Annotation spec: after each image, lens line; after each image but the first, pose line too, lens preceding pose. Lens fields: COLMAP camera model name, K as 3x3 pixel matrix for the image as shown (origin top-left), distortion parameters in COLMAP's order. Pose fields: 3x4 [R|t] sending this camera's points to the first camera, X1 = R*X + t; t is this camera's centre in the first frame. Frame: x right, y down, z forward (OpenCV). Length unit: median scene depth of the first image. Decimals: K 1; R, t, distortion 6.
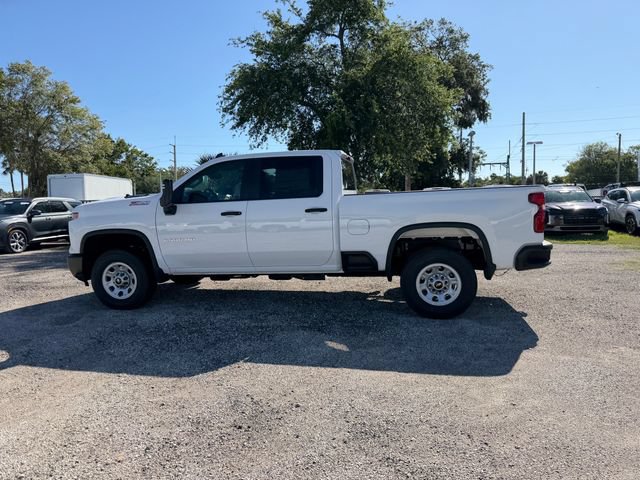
lens RADIAL K [[451.2, 0, 315.2], [0, 451.2, 238.6], [0, 0, 1]] dist [0.057543, -0.075216]
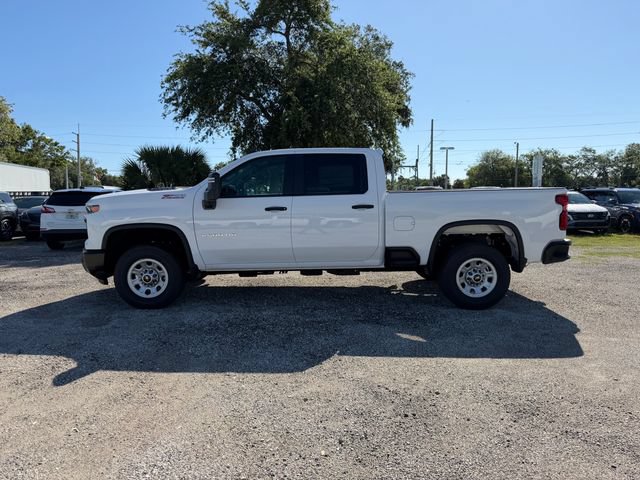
lens RADIAL K [[451.6, 0, 315.0], [0, 451.6, 233.6], [0, 0, 1]] dist [0.059279, -0.084396]
pose [[0.981717, 0.005703, 0.190259, -0.298789], [-0.004714, 0.999973, -0.005653, 0.004654], [-0.190286, 0.004653, 0.981718, 0.012057]]
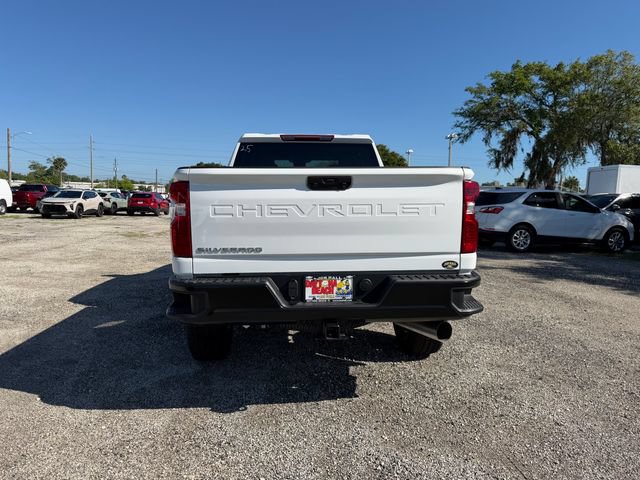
lens RADIAL K [[451.2, 0, 315.2], [0, 451.2, 238.6], [0, 0, 1]] dist [0.057543, -0.075216]
pose [[0.267839, 0.112164, -0.956912, 0.969488], [-0.100804, 0.991012, 0.087946, -0.089519], [0.958176, 0.072905, 0.276738, 0.933439]]
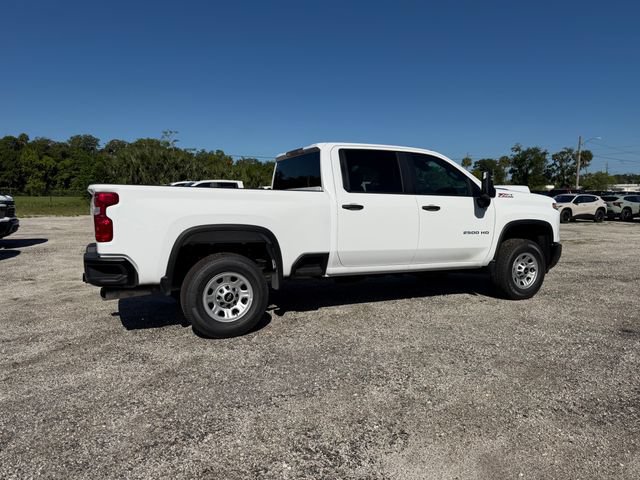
lens RADIAL K [[451.2, 0, 315.2], [0, 451.2, 238.6], [0, 0, 1]] dist [0.057543, -0.075216]
pose [[-0.804100, 0.074744, -0.589777, 0.682754], [-0.034852, 0.984432, 0.172277, -0.192940], [0.593472, 0.159083, -0.788977, 2.043706]]
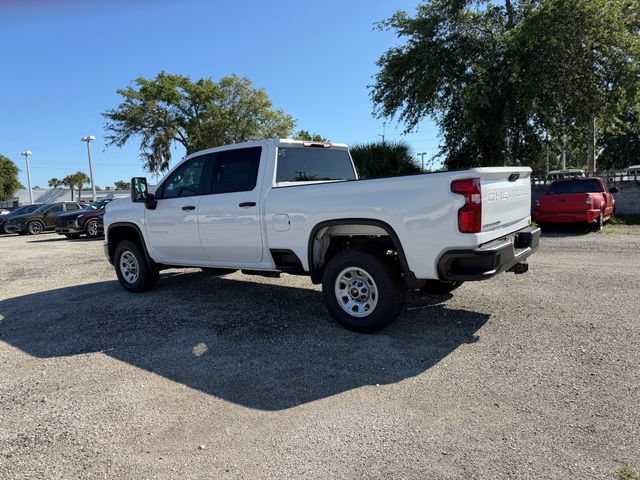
lens RADIAL K [[451.2, 0, 315.2], [0, 451.2, 238.6], [0, 0, 1]] dist [0.057543, -0.075216]
pose [[0.891106, 0.023622, -0.453179, 0.559892], [-0.010682, 0.999459, 0.031093, -0.022066], [0.453669, -0.022867, 0.890877, 0.212866]]
